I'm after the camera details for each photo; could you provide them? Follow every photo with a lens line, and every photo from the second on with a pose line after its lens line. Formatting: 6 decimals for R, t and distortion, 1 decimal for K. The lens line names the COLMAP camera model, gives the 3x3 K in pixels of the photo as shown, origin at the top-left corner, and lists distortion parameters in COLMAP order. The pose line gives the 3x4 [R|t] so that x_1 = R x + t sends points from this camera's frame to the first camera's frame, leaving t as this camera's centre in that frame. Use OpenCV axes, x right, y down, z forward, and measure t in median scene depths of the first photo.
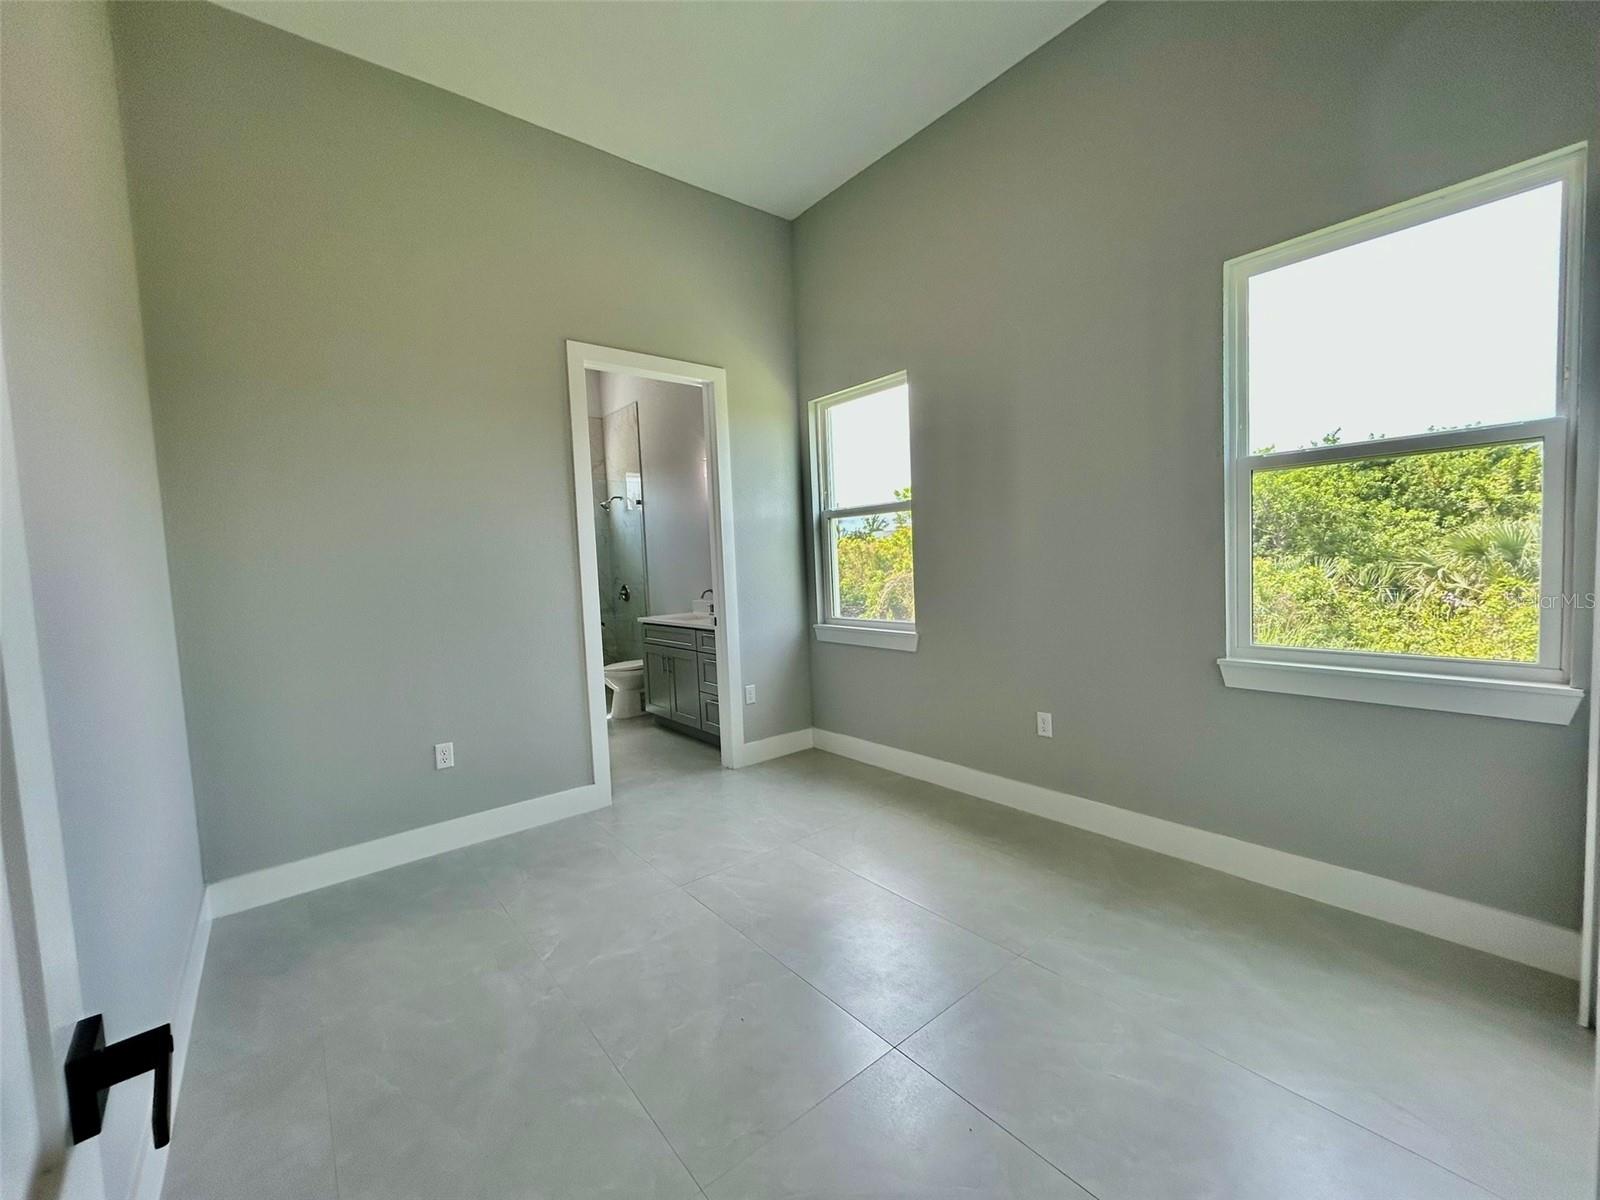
lens RADIAL K [[645.2, 0, 798.8], [0, 645.2, 597.7], [0, 0, 1]] dist [0.000620, 0.000195]
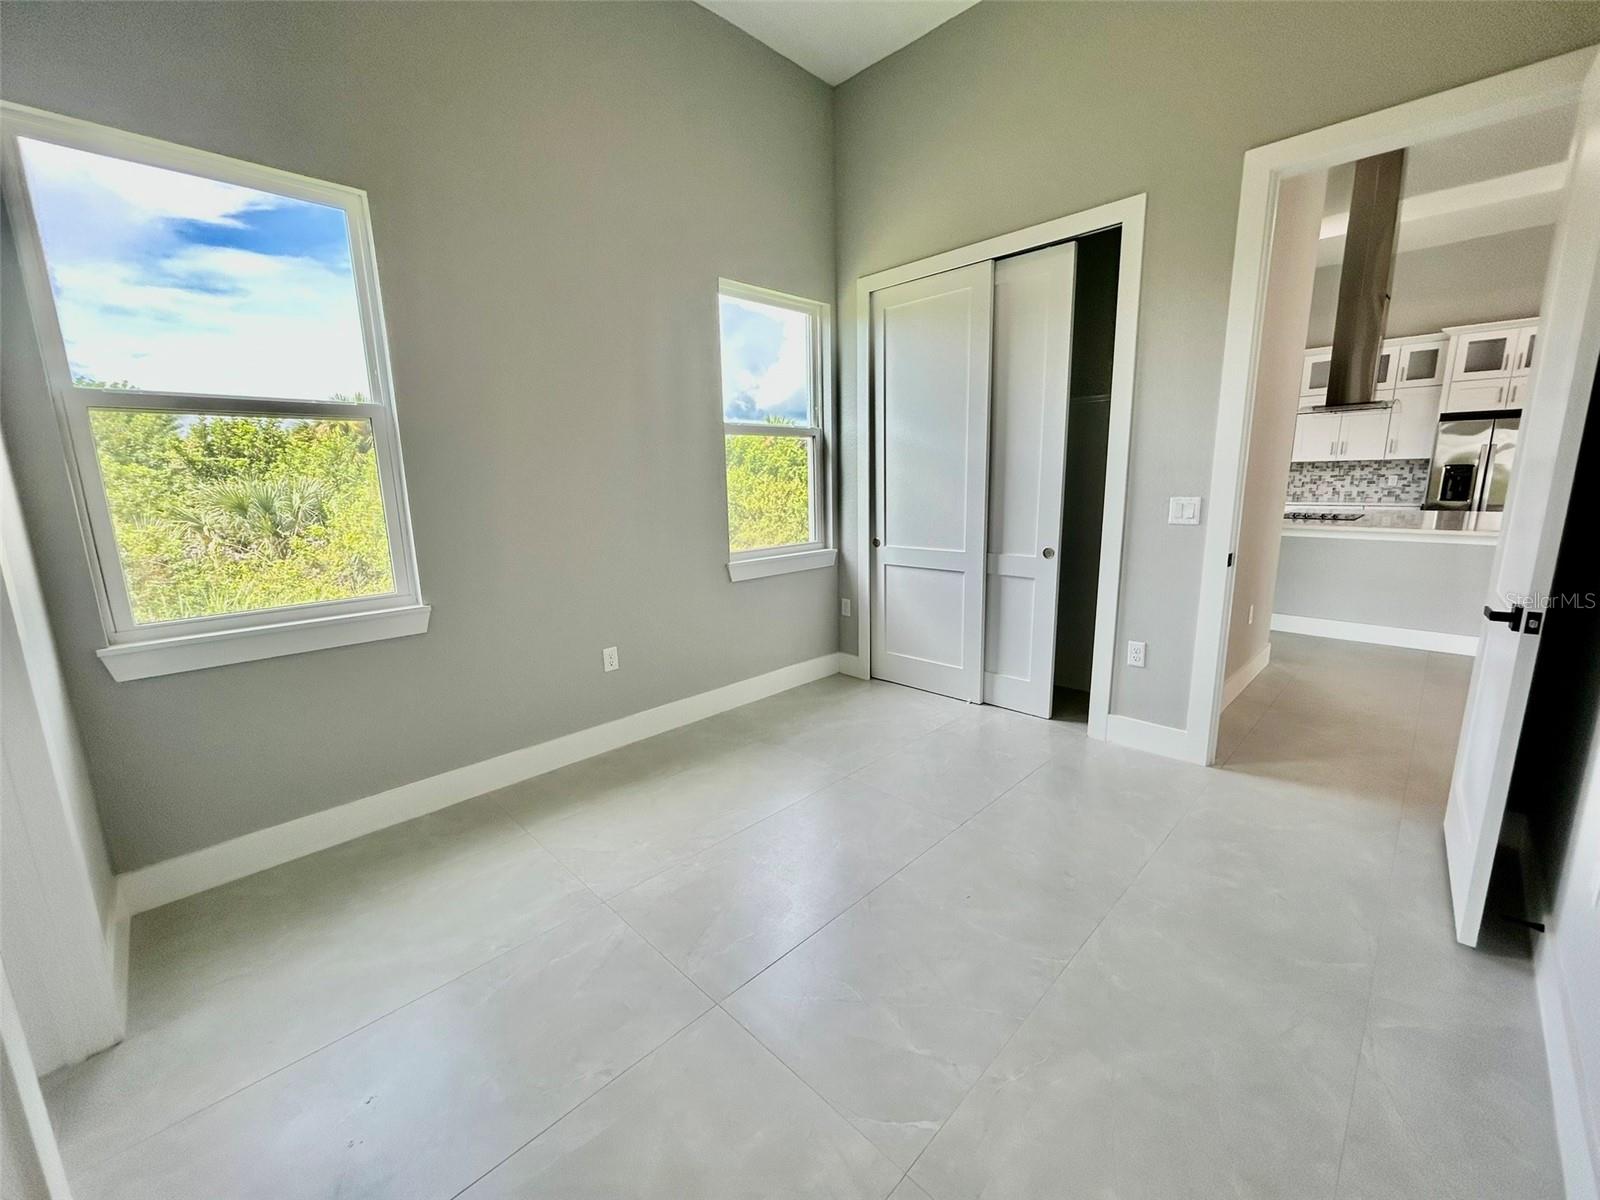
lens RADIAL K [[645.2, 0, 798.8], [0, 645.2, 597.7], [0, 0, 1]] dist [0.000620, 0.000195]
pose [[-0.101081, -0.142192, 0.984665, -0.560201], [0.087657, 0.984612, 0.151182, -0.022726], [-0.991009, 0.101594, -0.087061, 0.695809]]
